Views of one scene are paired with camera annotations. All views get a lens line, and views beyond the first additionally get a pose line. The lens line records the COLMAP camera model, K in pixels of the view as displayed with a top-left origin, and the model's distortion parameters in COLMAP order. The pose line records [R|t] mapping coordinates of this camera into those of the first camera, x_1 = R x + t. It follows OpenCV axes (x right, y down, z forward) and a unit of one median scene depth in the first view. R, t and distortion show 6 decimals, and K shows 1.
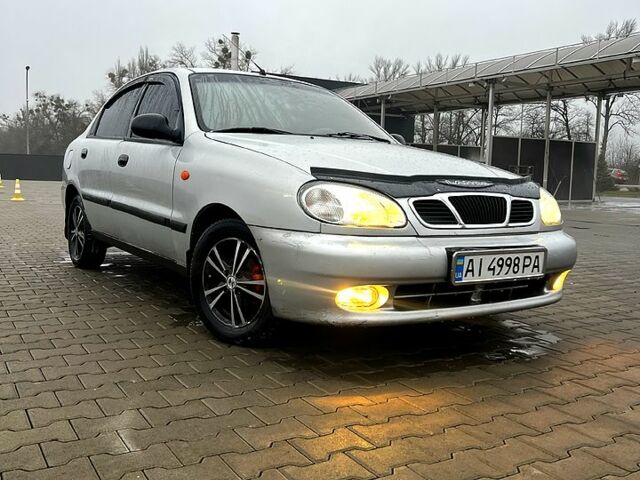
lens RADIAL K [[676.9, 0, 303.2], [0, 676.9, 239.9], [0, 0, 1]] dist [0.197501, -0.413196]
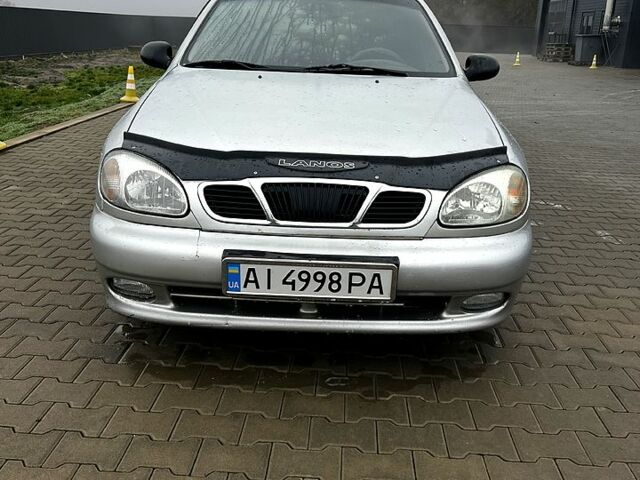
lens RADIAL K [[676.9, 0, 303.2], [0, 676.9, 239.9], [0, 0, 1]] dist [0.197501, -0.413196]
pose [[0.814148, 0.174460, -0.553830, 0.704607], [-0.062096, 0.974486, 0.215686, -0.173316], [0.577328, -0.141210, 0.804209, 0.384868]]
